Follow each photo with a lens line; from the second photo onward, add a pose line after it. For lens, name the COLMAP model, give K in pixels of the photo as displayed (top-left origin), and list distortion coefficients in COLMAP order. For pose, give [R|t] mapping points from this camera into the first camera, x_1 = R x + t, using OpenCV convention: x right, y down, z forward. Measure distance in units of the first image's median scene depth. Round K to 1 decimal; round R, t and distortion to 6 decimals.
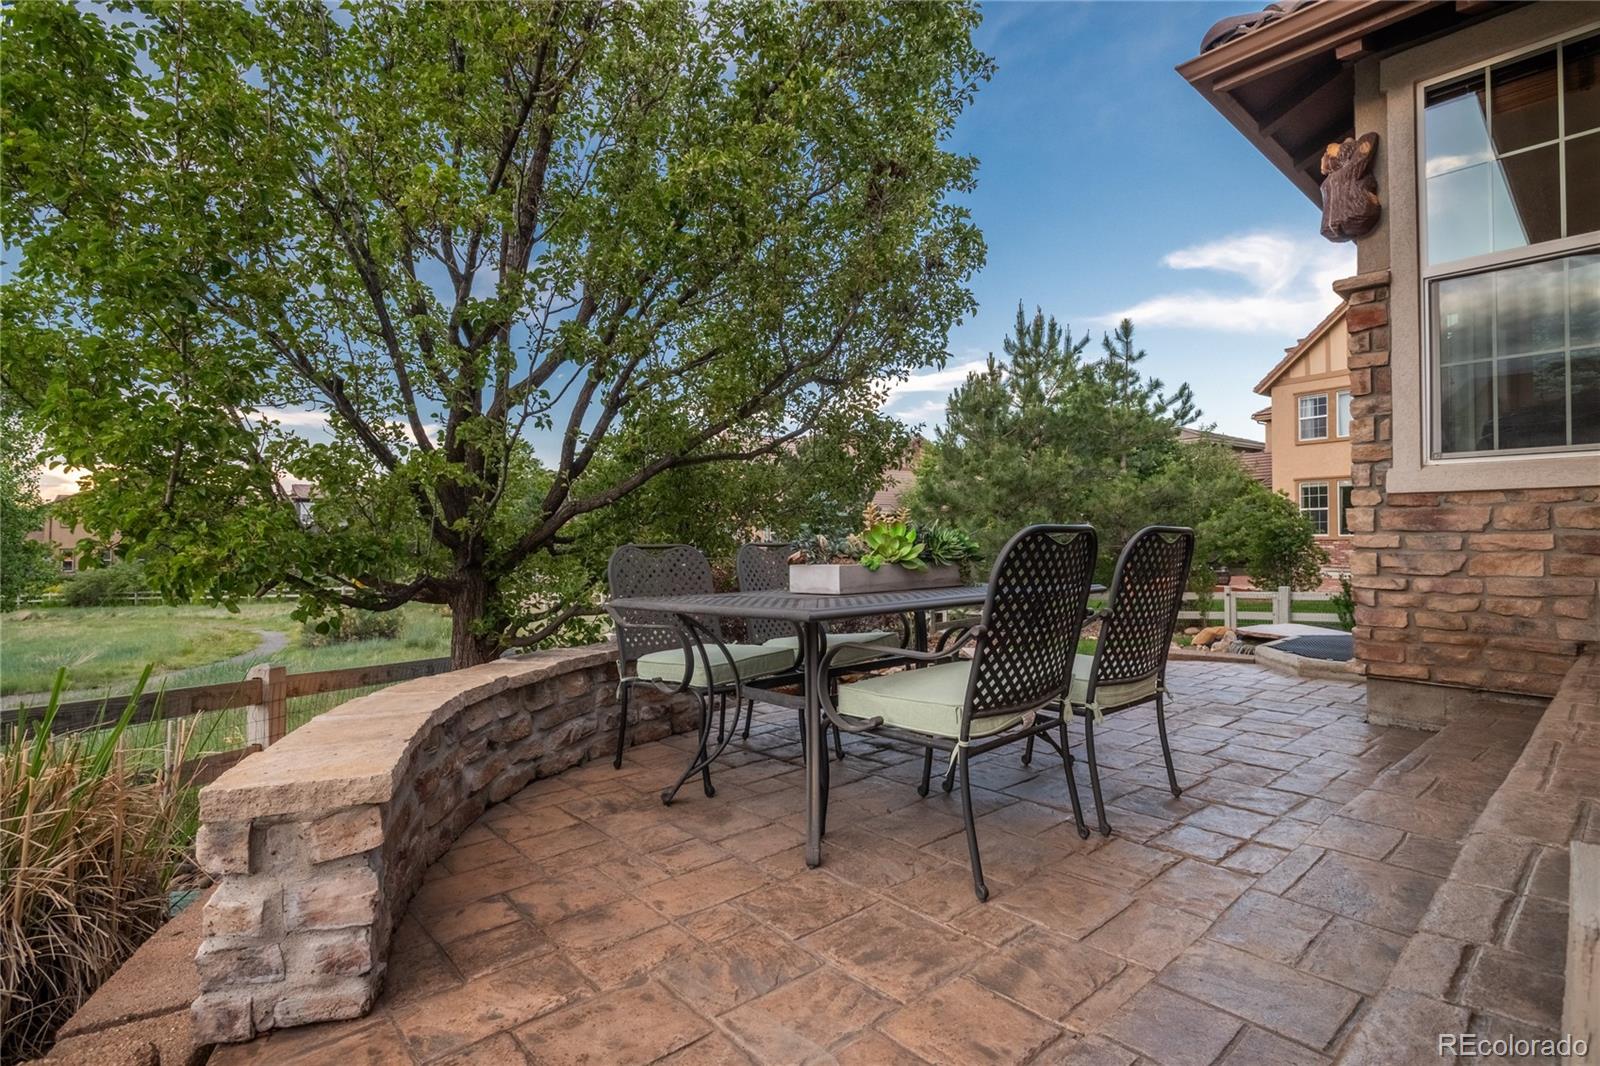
lens RADIAL K [[764.0, 0, 802.8], [0, 764.0, 537.0], [0, 0, 1]] dist [-0.014472, -0.000083]
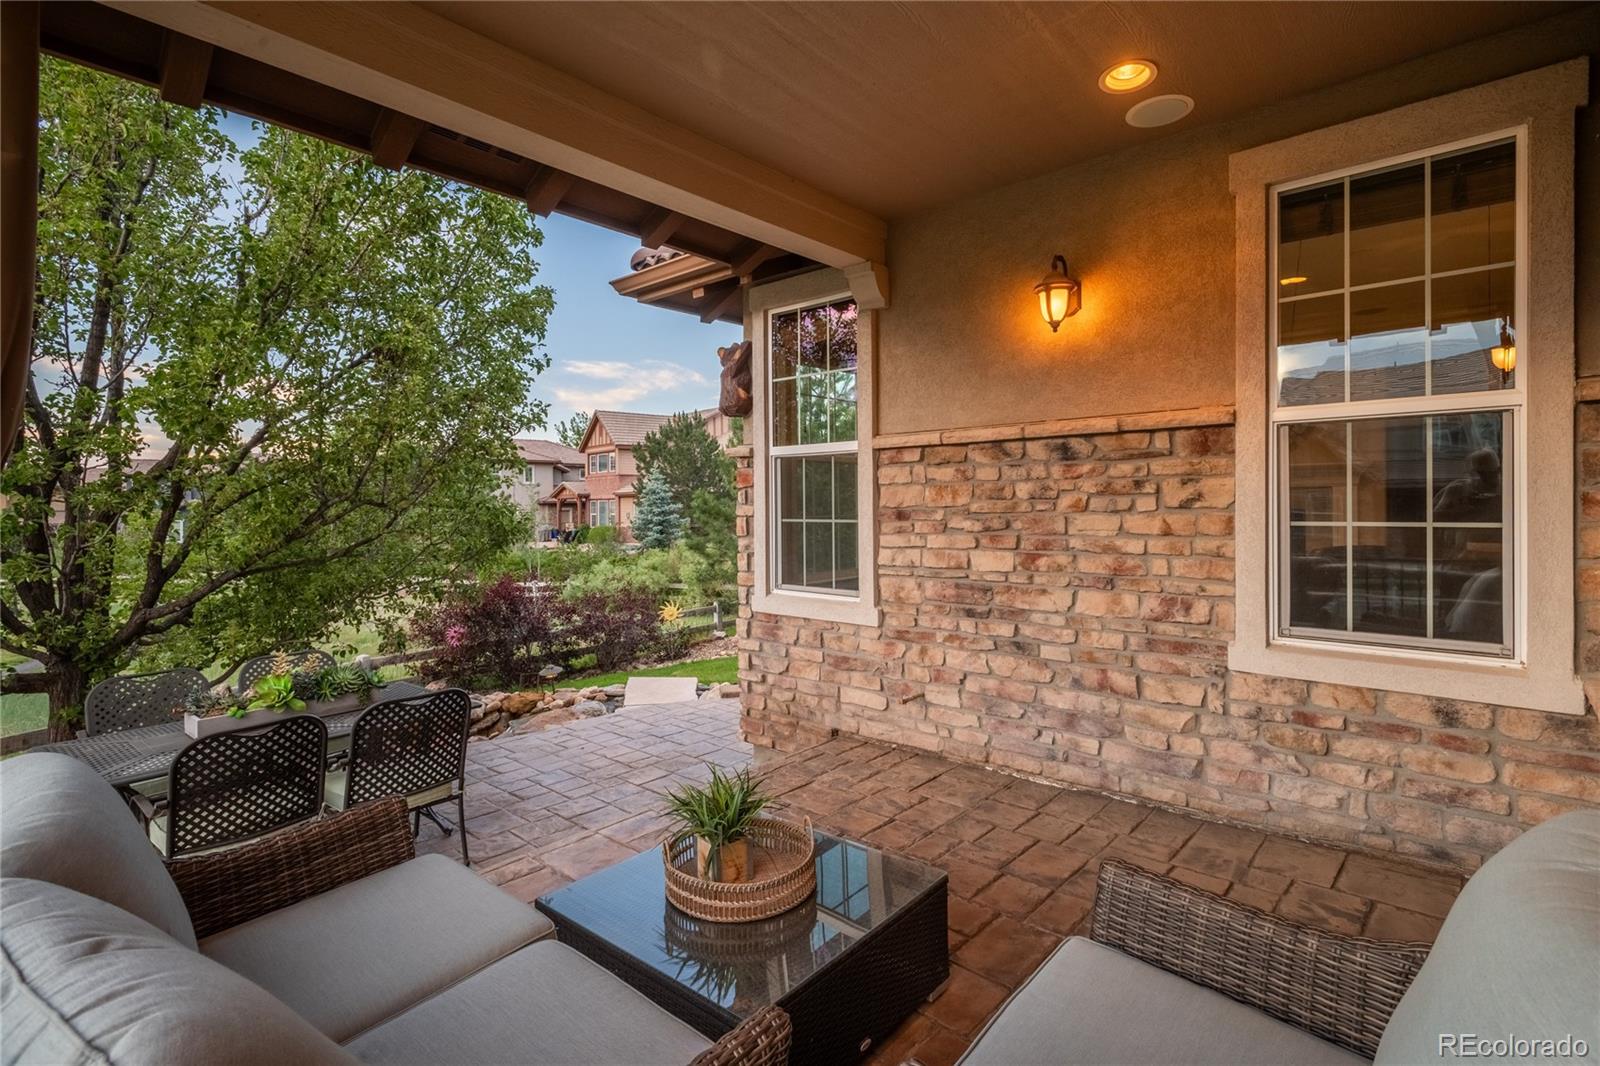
lens RADIAL K [[764.0, 0, 812.9], [0, 764.0, 505.0], [0, 0, 1]] dist [-0.014472, -0.000083]
pose [[0.992877, -0.007603, 0.118903, 0.740036], [0.006009, 0.999887, 0.013759, -0.273950], [-0.118995, -0.012946, 0.992810, -0.382204]]
